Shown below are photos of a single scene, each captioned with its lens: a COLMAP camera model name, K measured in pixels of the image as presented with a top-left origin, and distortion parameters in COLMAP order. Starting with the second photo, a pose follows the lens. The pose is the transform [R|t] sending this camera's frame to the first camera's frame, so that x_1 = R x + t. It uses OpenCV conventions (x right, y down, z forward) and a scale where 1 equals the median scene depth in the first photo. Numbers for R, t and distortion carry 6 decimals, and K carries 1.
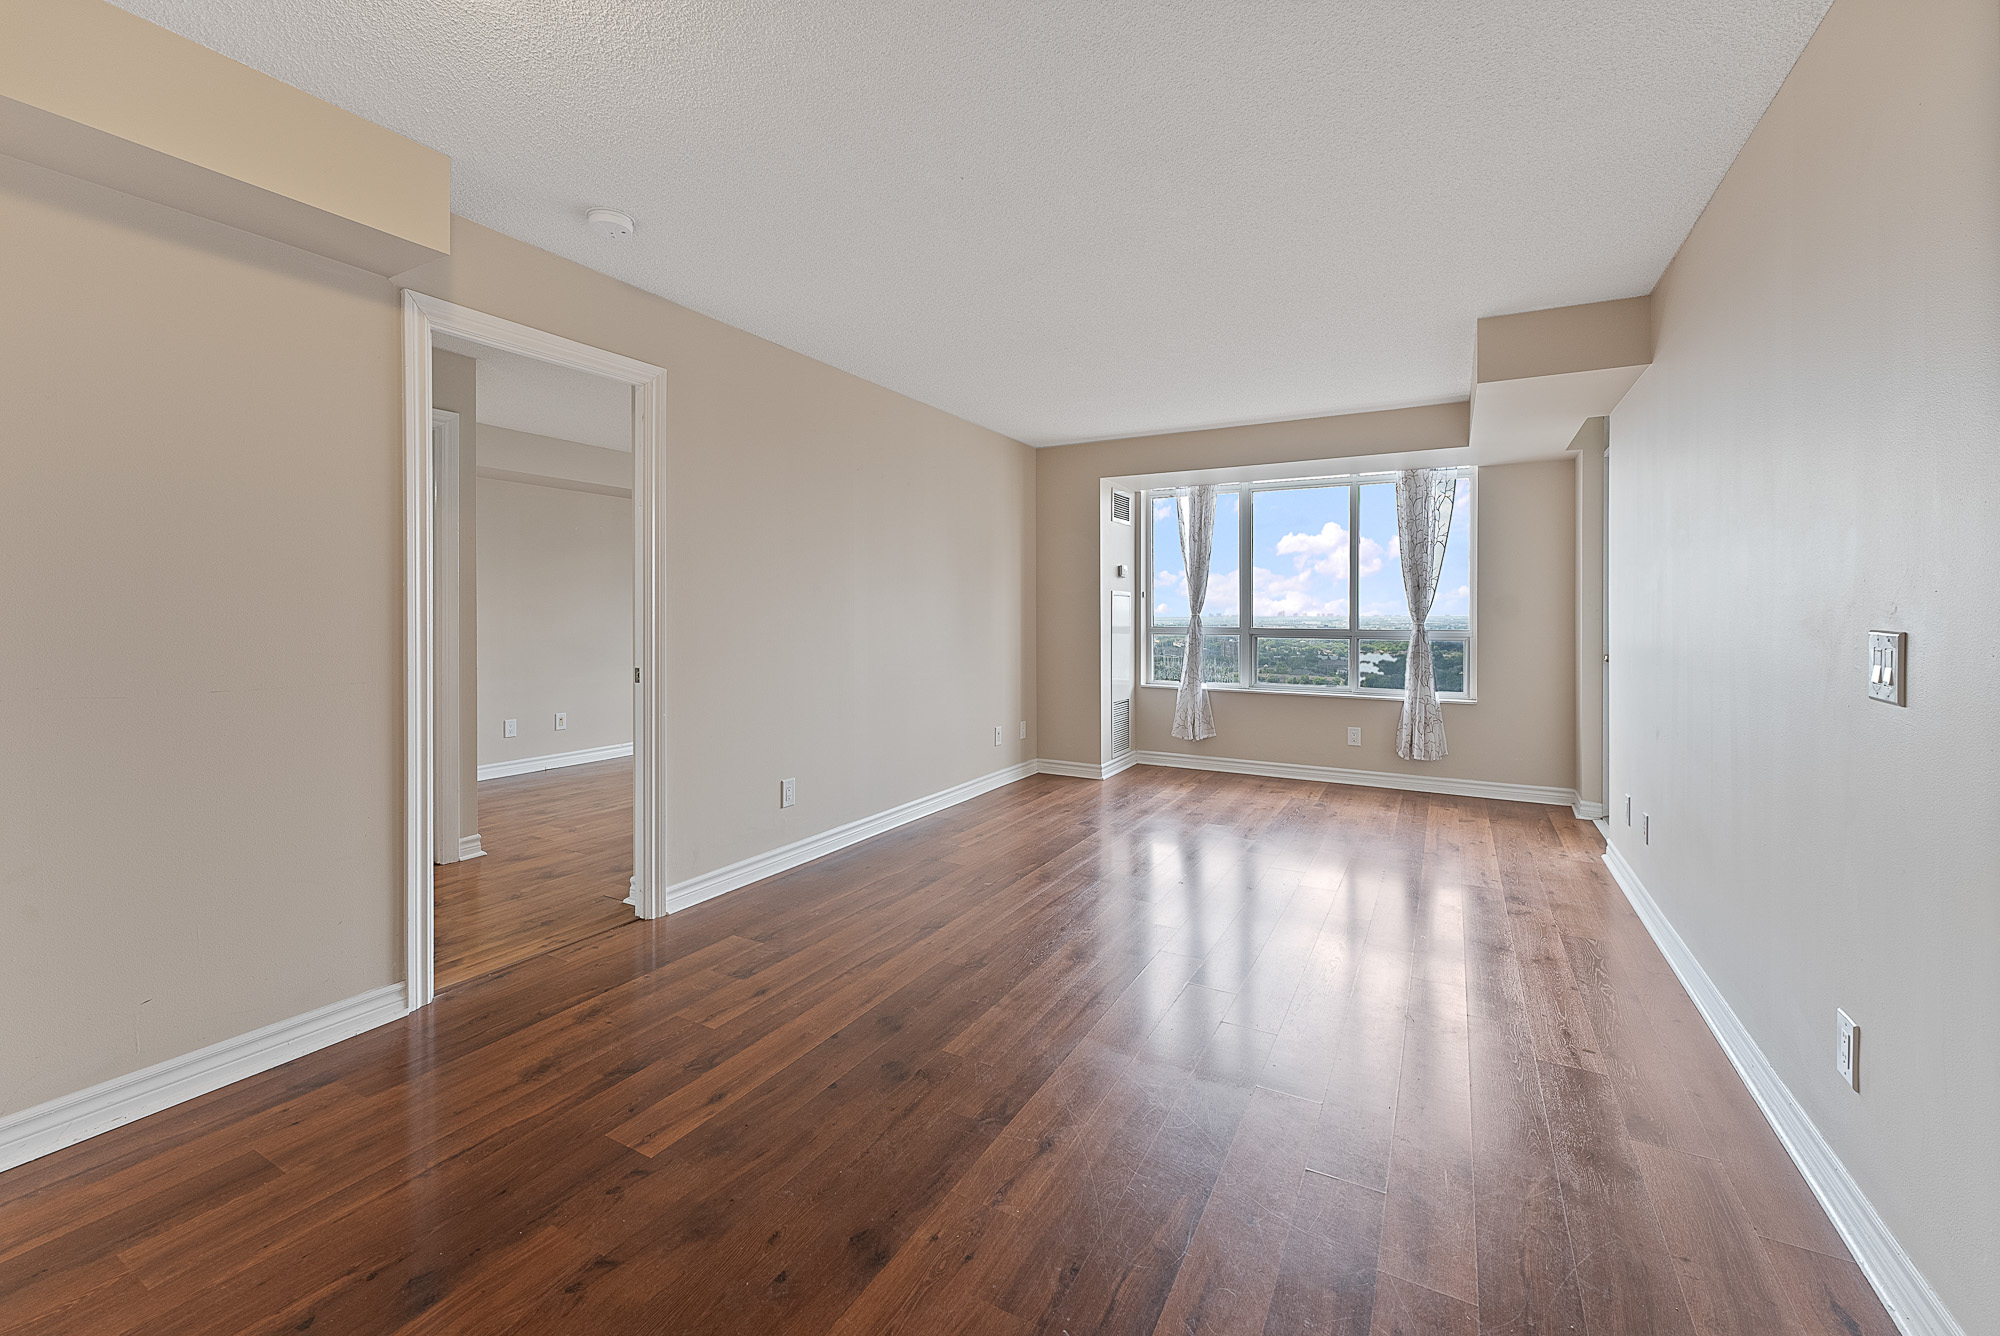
lens RADIAL K [[819.3, 0, 996.8], [0, 819.3, 618.9], [0, 0, 1]] dist [0.002787, 0.000044]
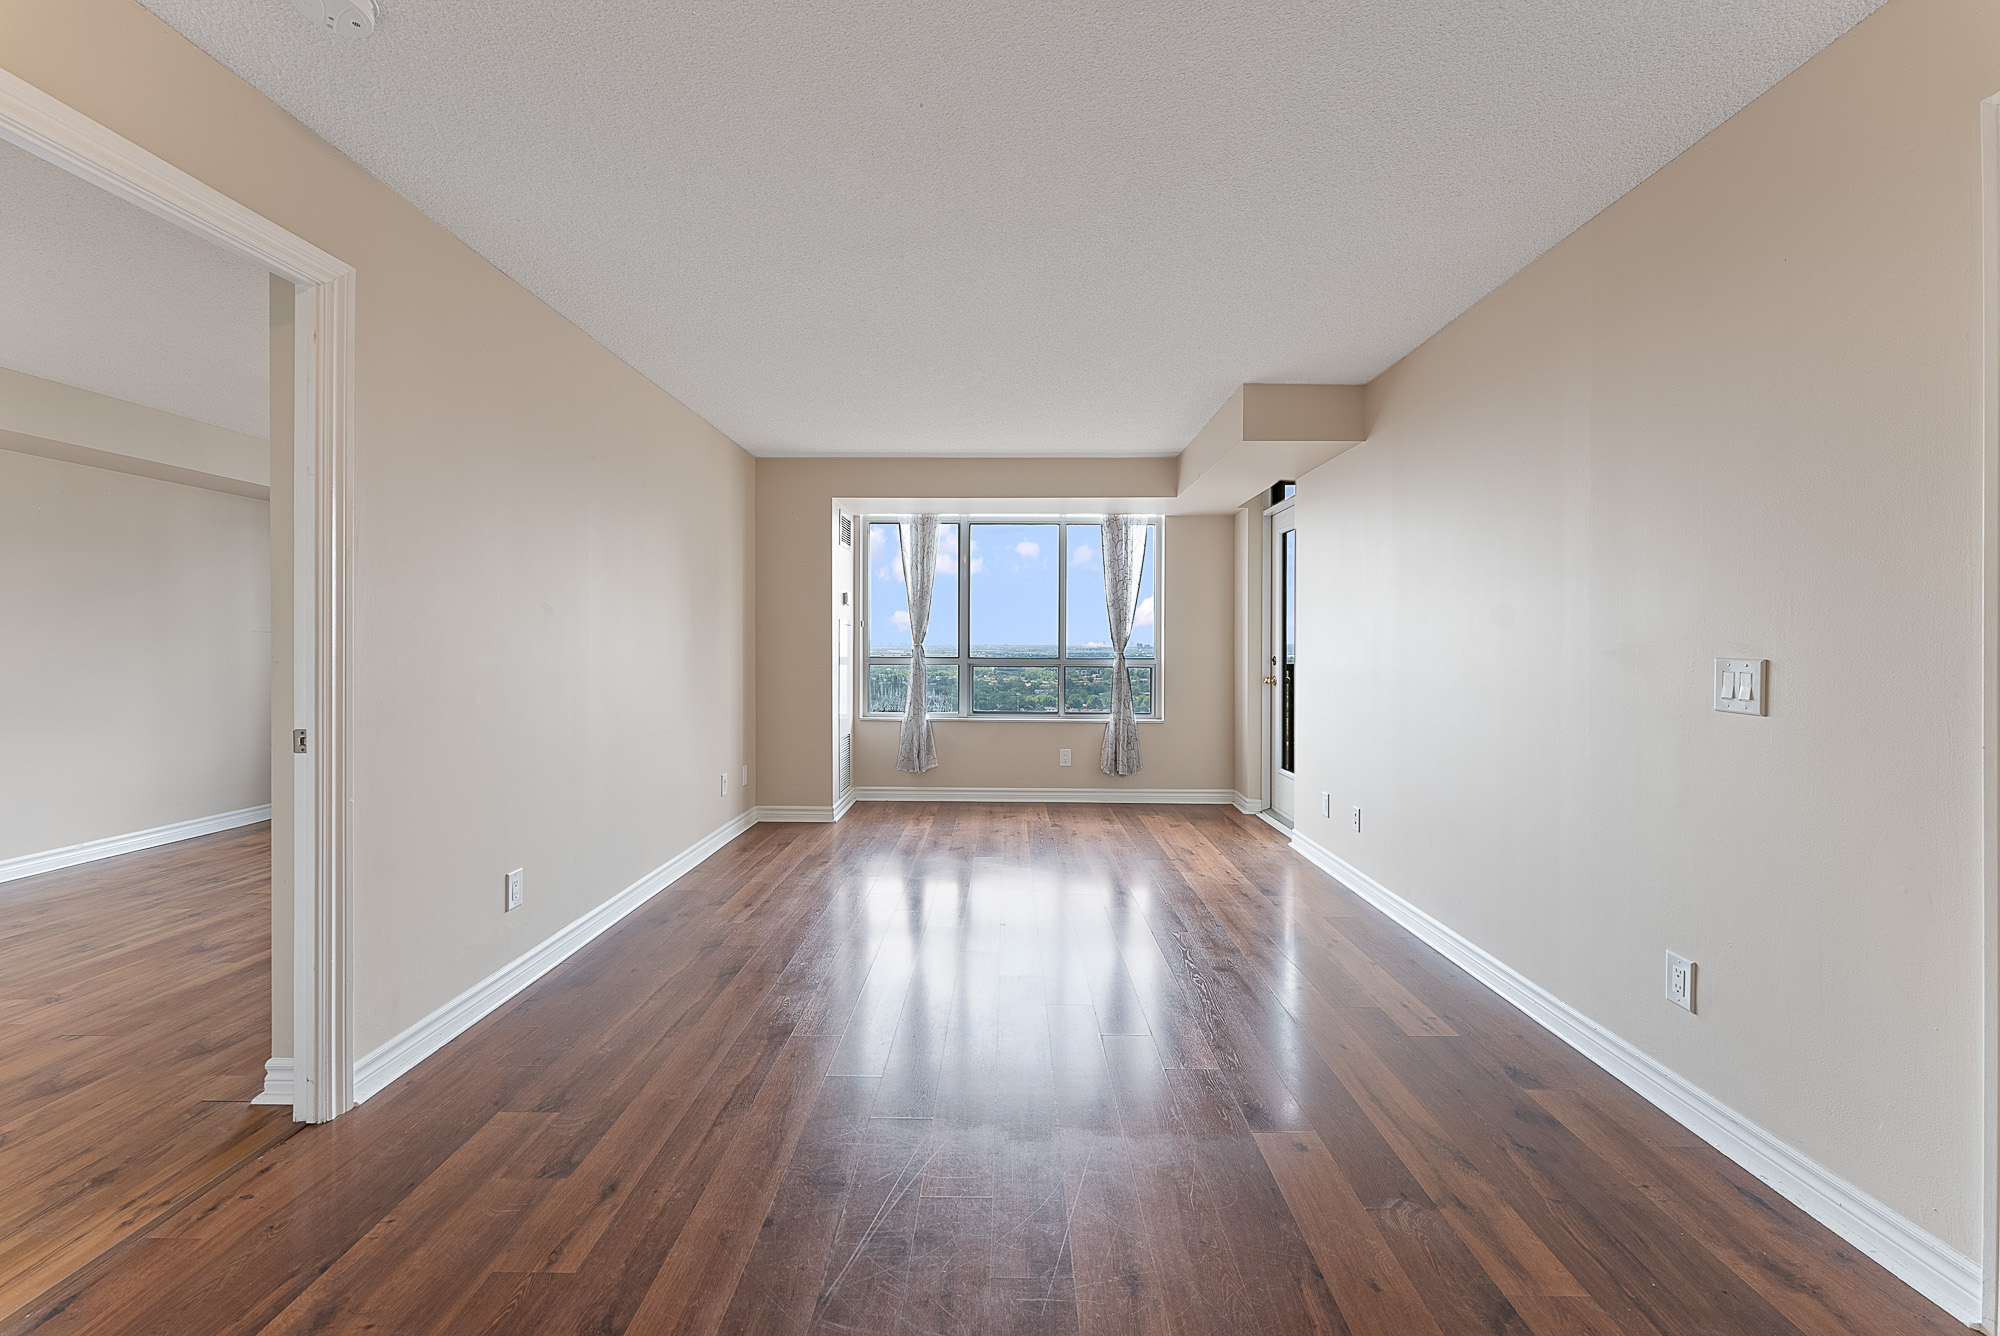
lens RADIAL K [[806.5, 0, 1001.1], [0, 806.5, 648.3], [0, 0, 1]] dist [0.001857, -0.000226]
pose [[0.879898, -0.001564, 0.475161, -0.148092], [0.001058, 0.999999, 0.001332, -0.001924], [-0.475162, -0.000669, 0.879898, 0.111164]]
